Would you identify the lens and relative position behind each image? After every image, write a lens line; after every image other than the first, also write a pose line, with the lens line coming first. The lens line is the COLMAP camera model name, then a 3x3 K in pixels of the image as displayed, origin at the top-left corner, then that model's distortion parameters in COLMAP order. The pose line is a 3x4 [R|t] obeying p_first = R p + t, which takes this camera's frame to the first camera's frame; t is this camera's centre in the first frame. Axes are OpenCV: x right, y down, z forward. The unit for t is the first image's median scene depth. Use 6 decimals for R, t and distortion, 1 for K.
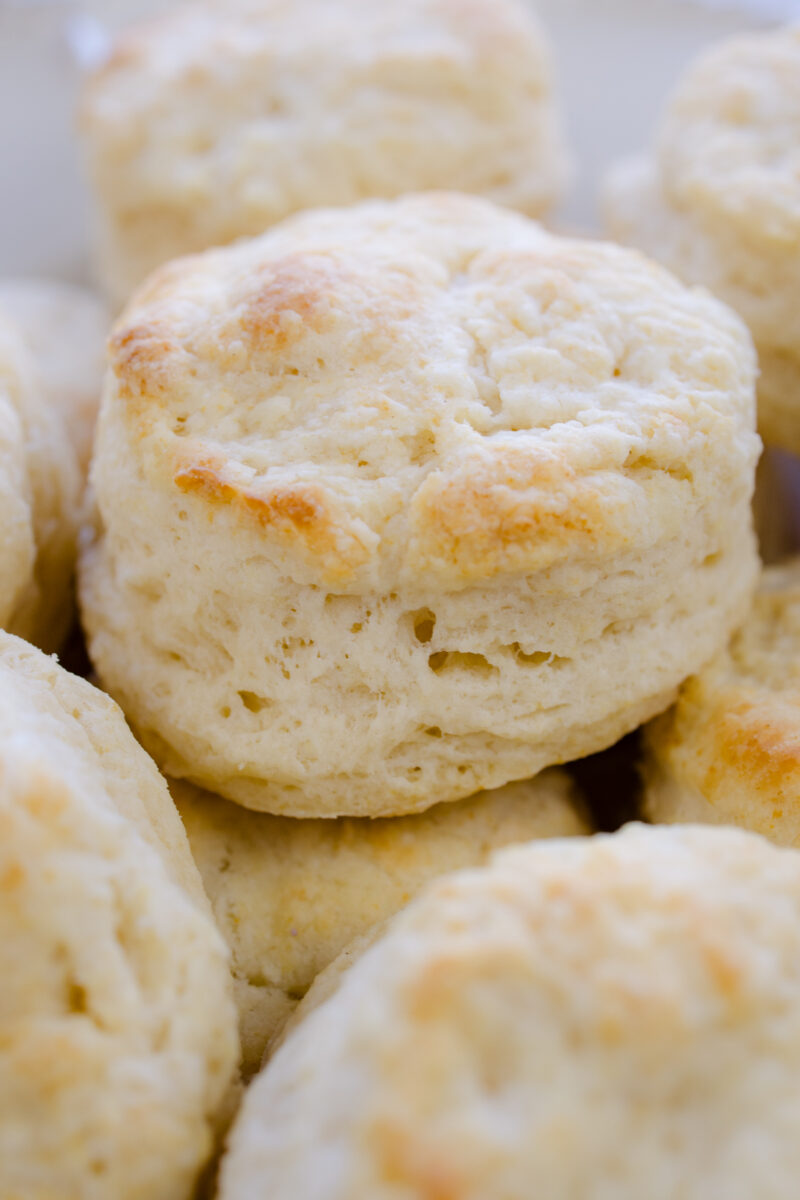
lens RADIAL K [[1597.3, 0, 400.0], [0, 1597.3, 600.0], [0, 0, 1]] dist [-0.030760, -0.007335]
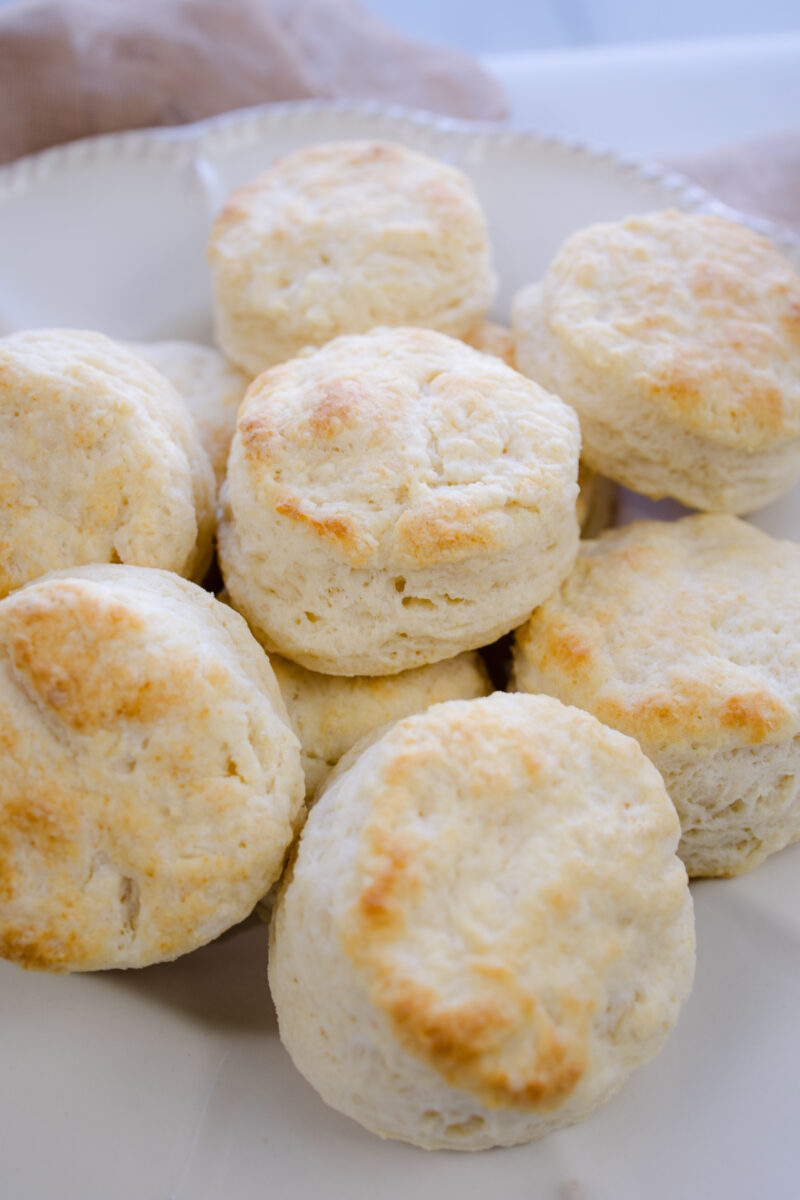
lens RADIAL K [[1185.6, 0, 400.0], [0, 1185.6, 600.0], [0, 0, 1]] dist [-0.002816, -0.001077]
pose [[0.999597, 0.026541, 0.010088, 0.000538], [-0.027656, 0.990563, 0.134239, -0.157237], [-0.006430, -0.134464, 0.990898, -0.446259]]
